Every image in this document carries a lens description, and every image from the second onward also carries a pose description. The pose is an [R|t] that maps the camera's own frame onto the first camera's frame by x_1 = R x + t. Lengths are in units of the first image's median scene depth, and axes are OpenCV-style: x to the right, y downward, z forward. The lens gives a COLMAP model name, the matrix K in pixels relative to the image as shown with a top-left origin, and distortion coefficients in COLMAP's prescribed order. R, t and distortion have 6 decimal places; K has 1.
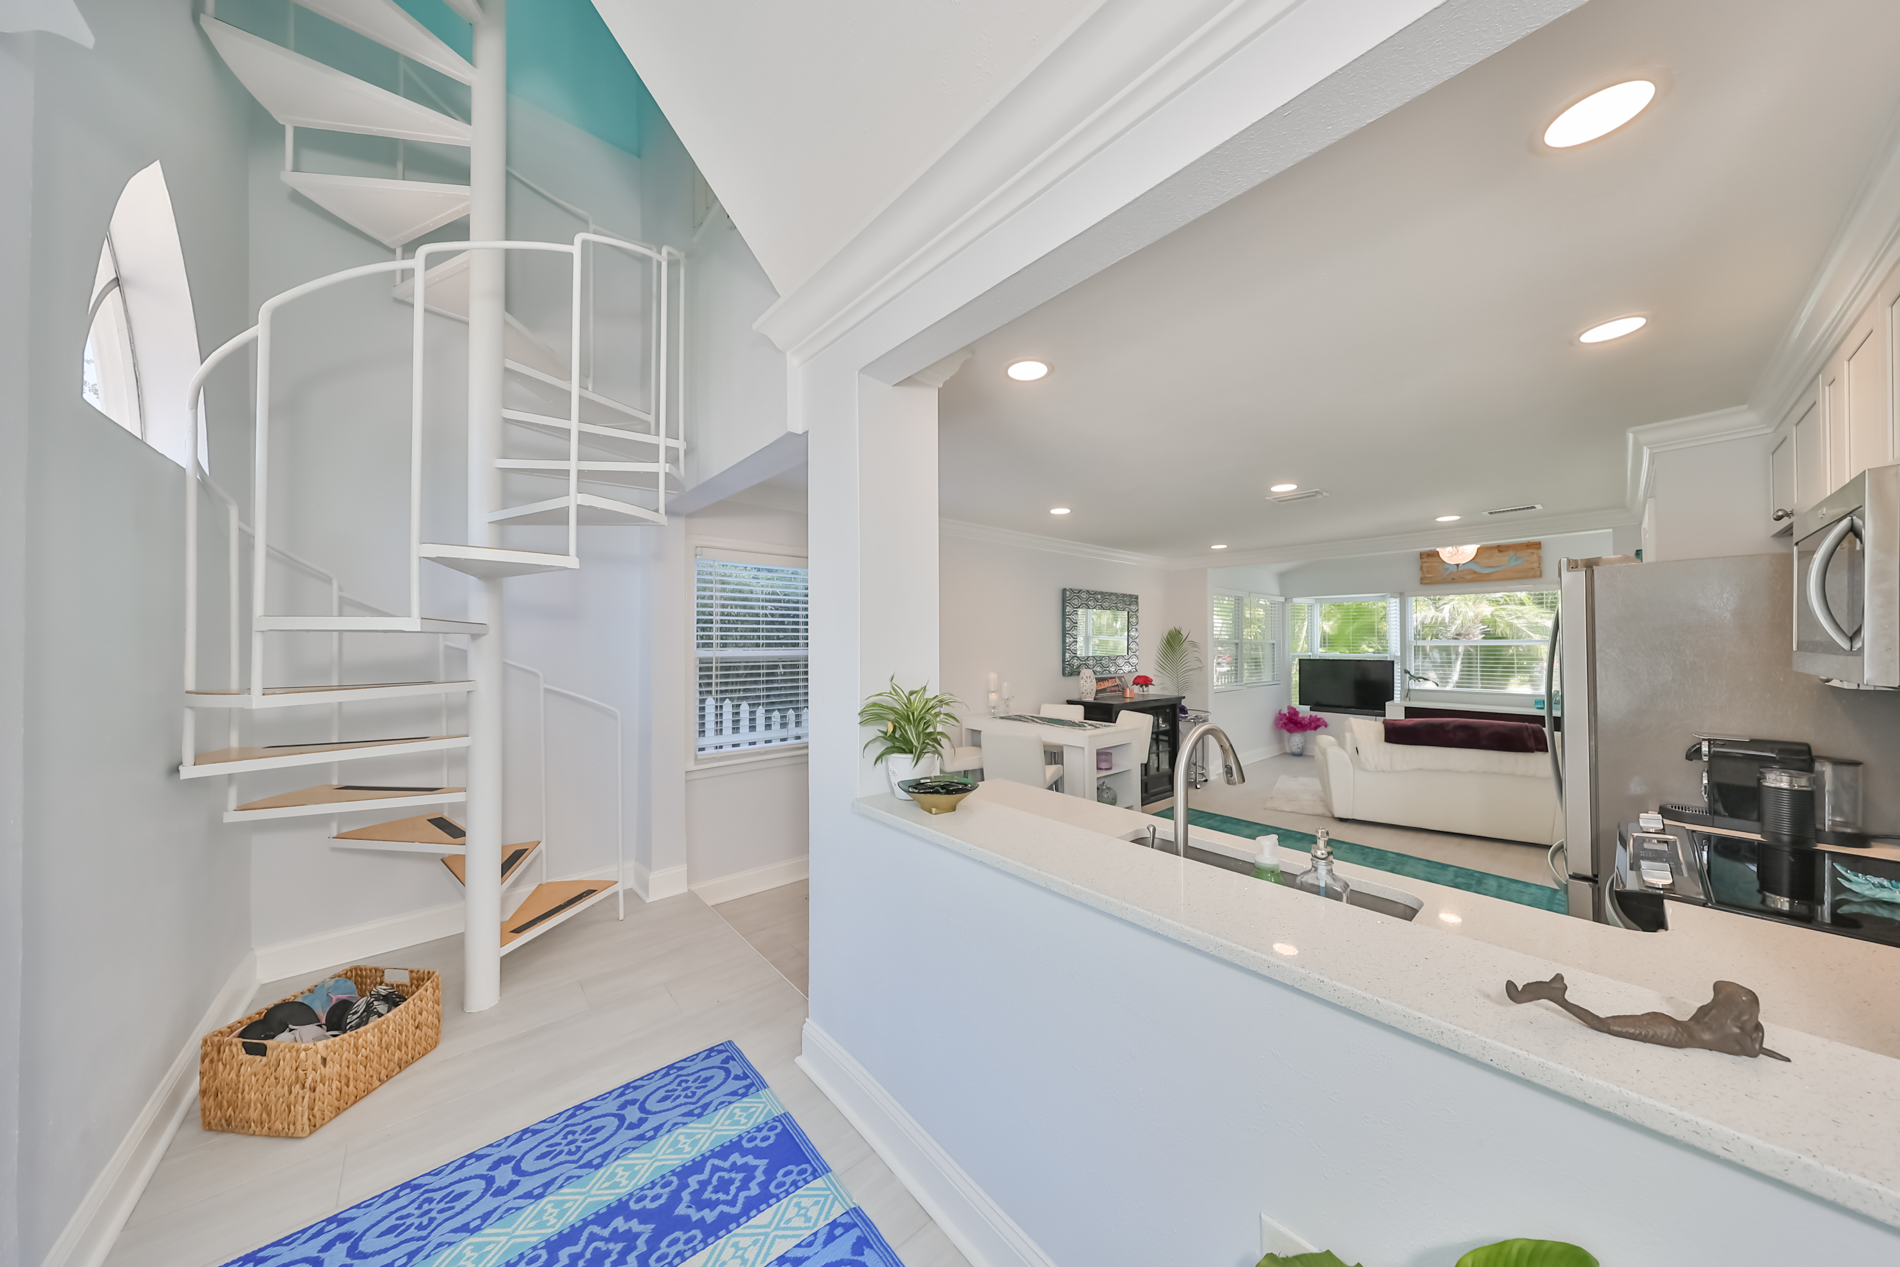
lens RADIAL K [[620.1, 0, 912.3], [0, 620.1, 634.6], [0, 0, 1]] dist [-0.000289, 0.000018]
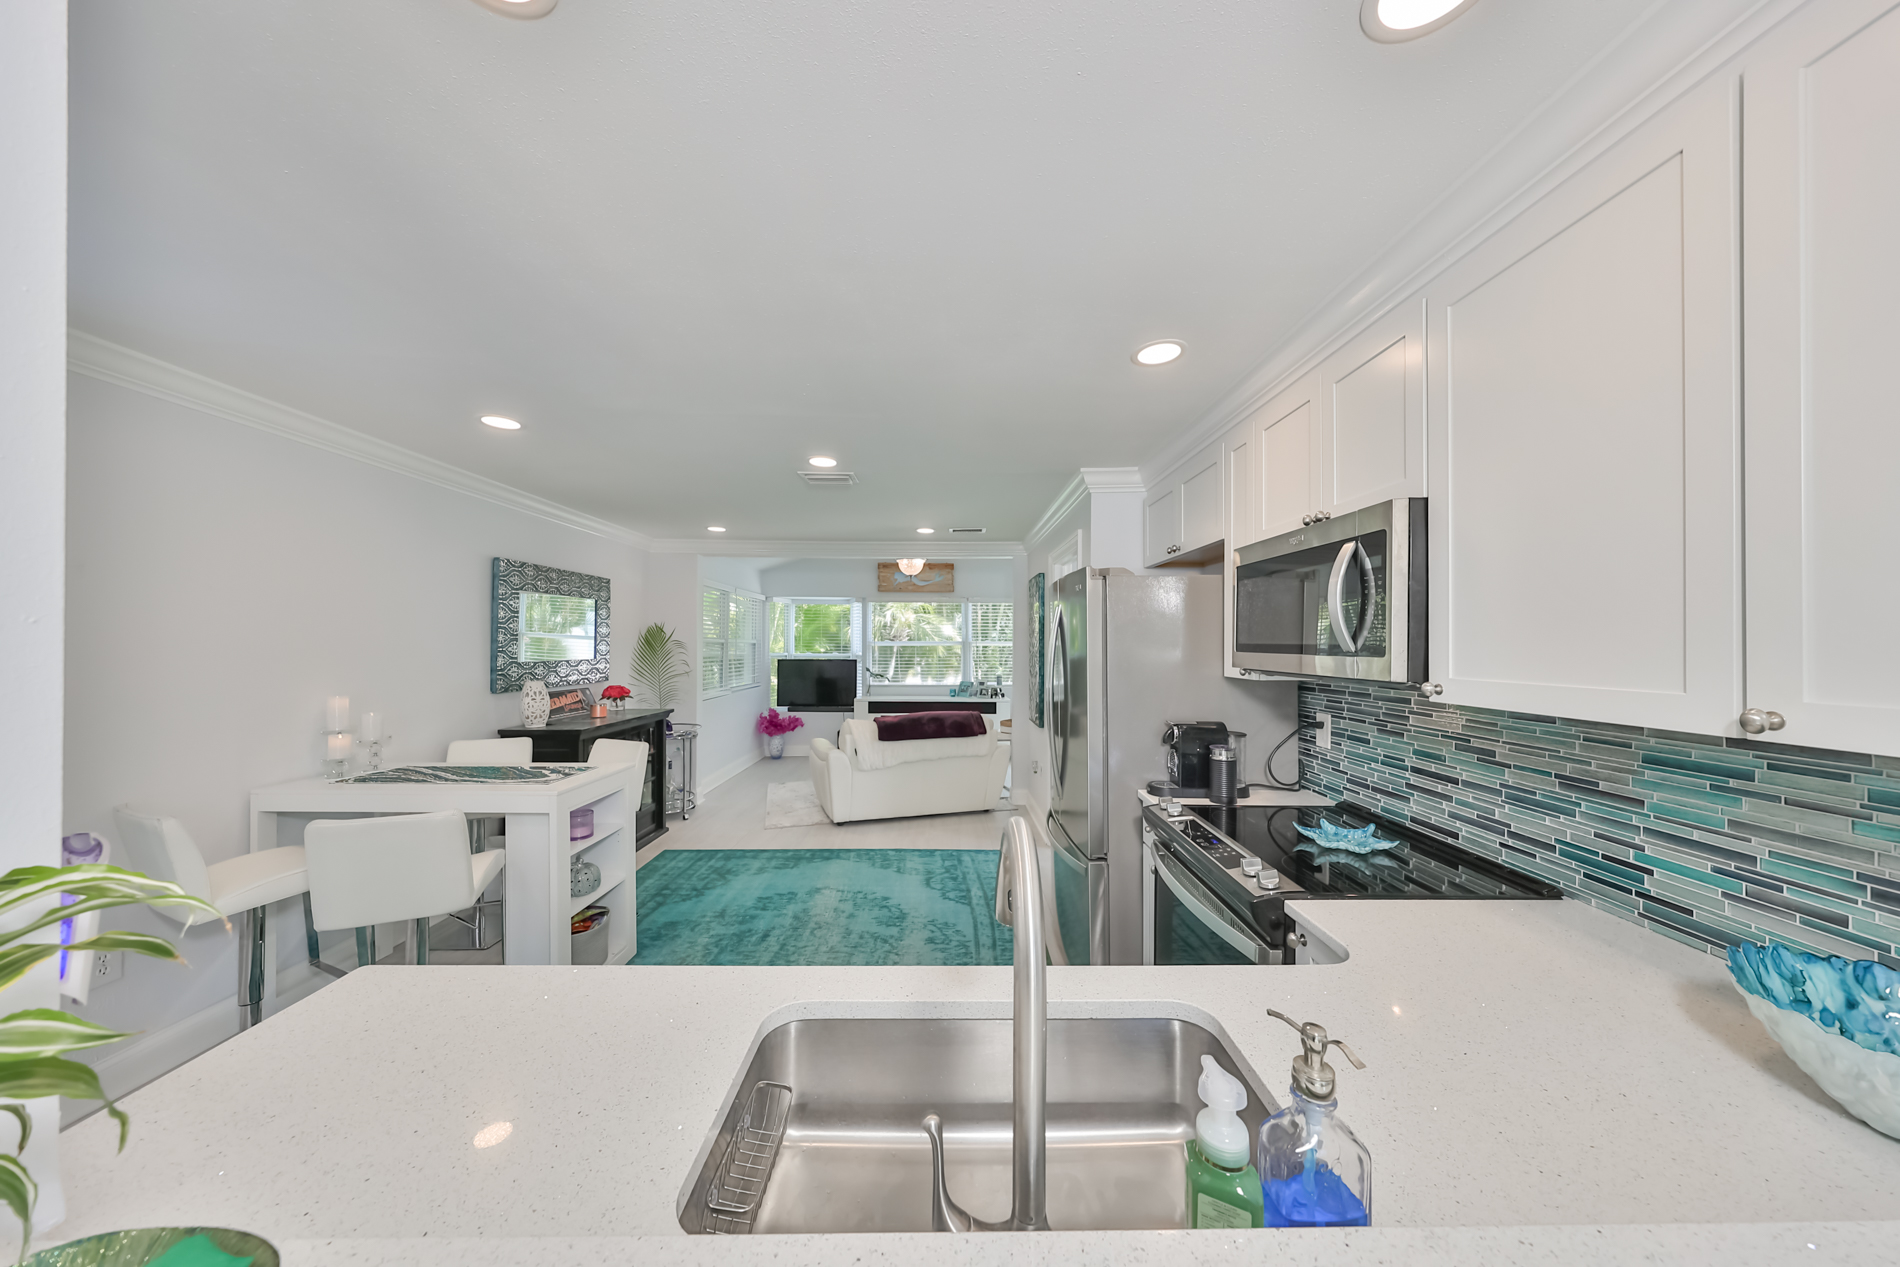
lens RADIAL K [[627.9, 0, 975.4], [0, 627.9, 639.7], [0, 0, 1]] dist [-0.001706, -0.000107]
pose [[0.601052, 0.007645, 0.799173, 0.022799], [-0.014513, 0.999894, 0.001351, 0.002685], [-0.799078, -0.012411, 0.601099, 0.196476]]
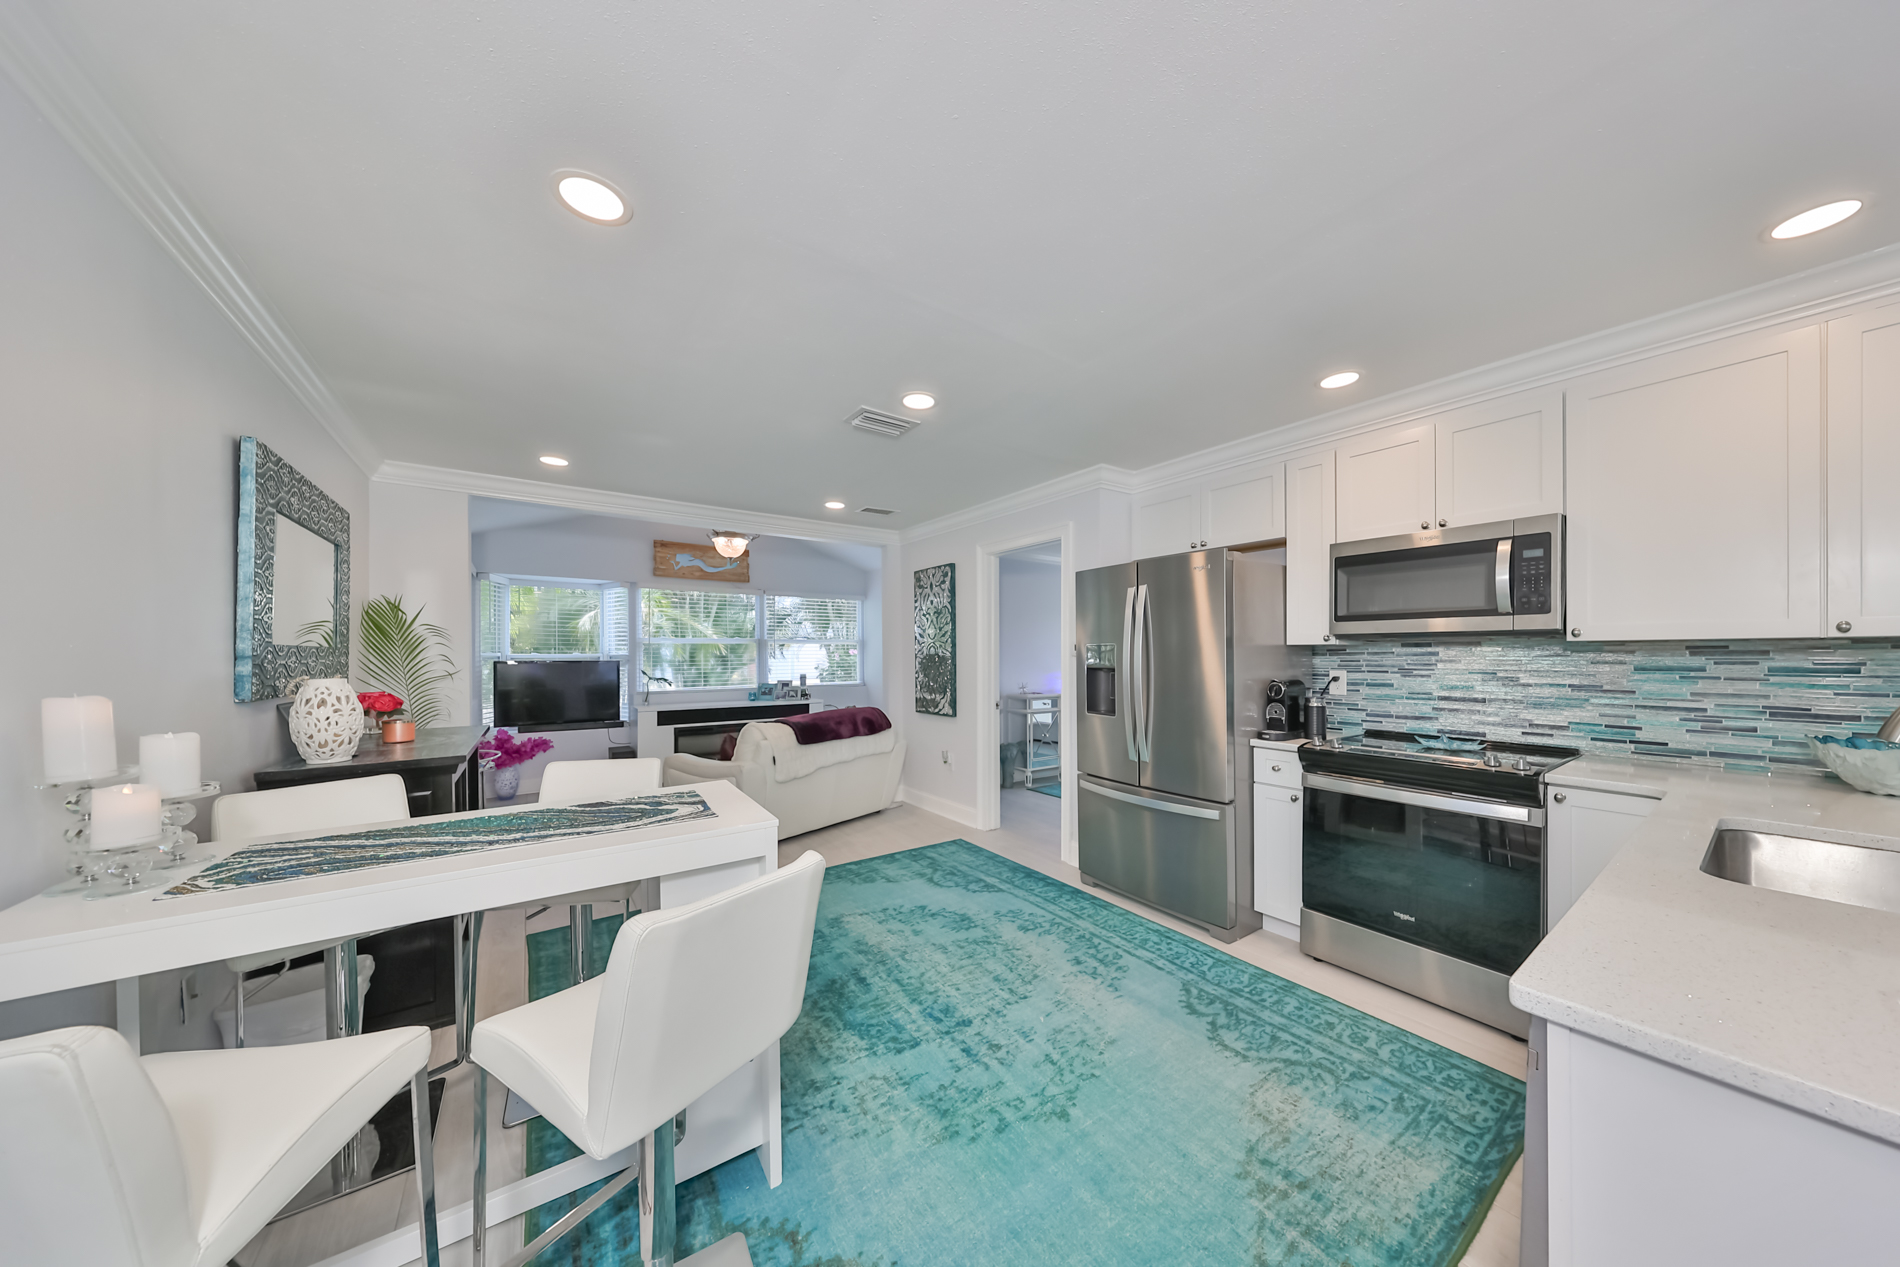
lens RADIAL K [[612.6, 0, 971.8], [0, 612.6, 656.8], [0, 0, 1]] dist [-0.000595, 0.000095]
pose [[0.017884, -0.000891, 0.999840, -0.072248], [-0.007475, 0.999972, 0.001025, 0.037252], [-0.999812, -0.007492, 0.017877, 0.578019]]
